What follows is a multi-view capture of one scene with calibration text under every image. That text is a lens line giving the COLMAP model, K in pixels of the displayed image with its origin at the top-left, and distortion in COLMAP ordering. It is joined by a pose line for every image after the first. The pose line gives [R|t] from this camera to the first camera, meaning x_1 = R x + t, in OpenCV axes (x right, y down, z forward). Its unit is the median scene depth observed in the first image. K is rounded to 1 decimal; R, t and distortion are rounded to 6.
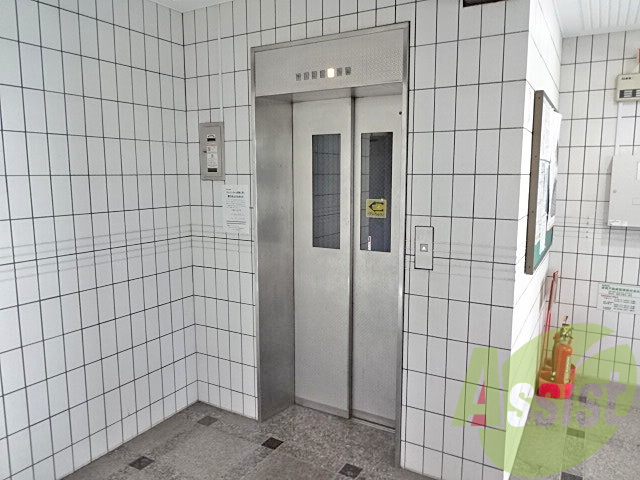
lens RADIAL K [[477.4, 0, 321.8], [0, 477.4, 230.1], [0, 0, 1]] dist [-0.001902, -0.001554]
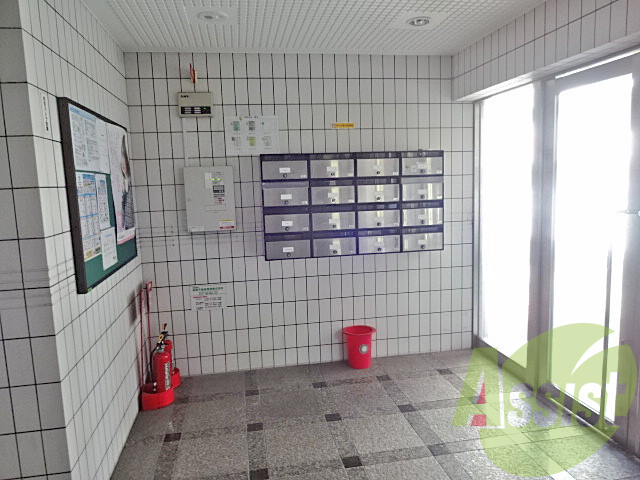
lens RADIAL K [[477.4, 0, 321.8], [0, 477.4, 230.1], [0, 0, 1]] dist [-0.001902, -0.001554]
pose [[0.764475, -0.097368, 0.637258, 0.146875], [0.117686, 0.992995, 0.010542, 0.010120], [-0.633820, 0.066938, 0.770579, -0.016901]]
